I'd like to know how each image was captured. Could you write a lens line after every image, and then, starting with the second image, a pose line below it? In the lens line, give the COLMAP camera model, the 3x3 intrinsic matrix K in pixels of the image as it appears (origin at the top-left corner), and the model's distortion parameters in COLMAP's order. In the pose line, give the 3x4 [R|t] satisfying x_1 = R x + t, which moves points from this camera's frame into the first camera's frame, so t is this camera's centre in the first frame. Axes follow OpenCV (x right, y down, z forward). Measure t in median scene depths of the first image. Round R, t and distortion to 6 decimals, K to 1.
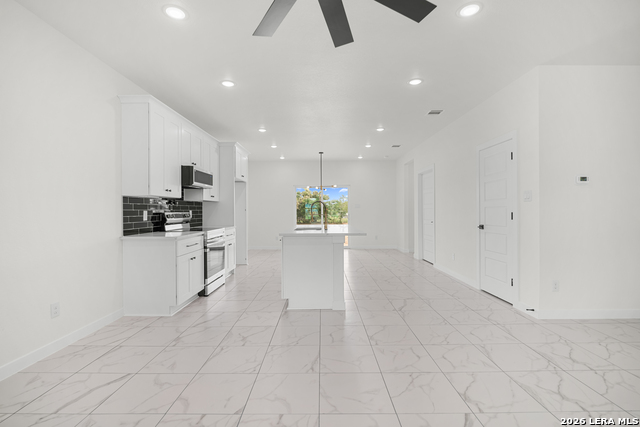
lens RADIAL K [[300.0, 0, 321.9], [0, 300.0, 213.1], [0, 0, 1]] dist [-0.008302, -0.000379]
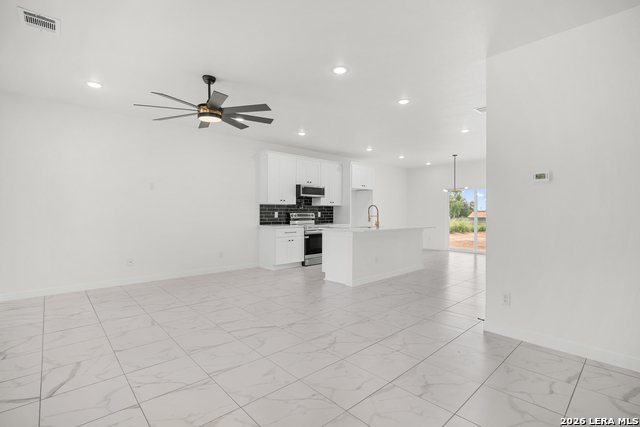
lens RADIAL K [[298.2, 0, 320.5], [0, 298.2, 212.0], [0, 0, 1]] dist [-0.003231, -0.001291]
pose [[0.676641, 0.005759, -0.736291, 1.008431], [-0.012952, 0.999908, -0.004082, -0.004246], [0.736199, 0.012299, 0.676653, -0.010703]]
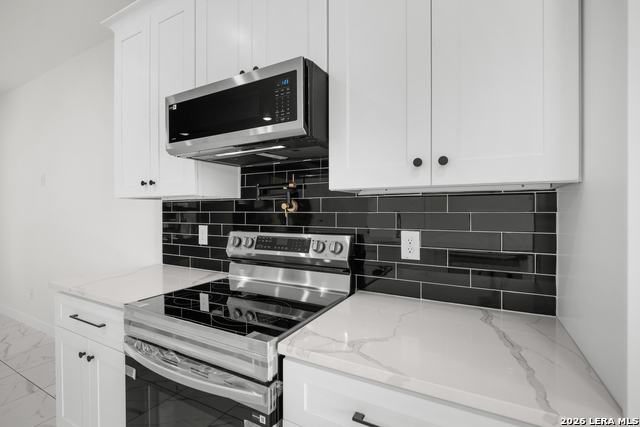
lens RADIAL K [[300.0, 0, 321.9], [0, 300.0, 213.1], [0, 0, 1]] dist [-0.008302, -0.000379]
pose [[-0.478833, 0.018783, -0.877705, -0.271059], [0.001454, 0.999787, 0.020602, -0.043348], [0.877905, 0.008589, -0.478758, 1.596743]]
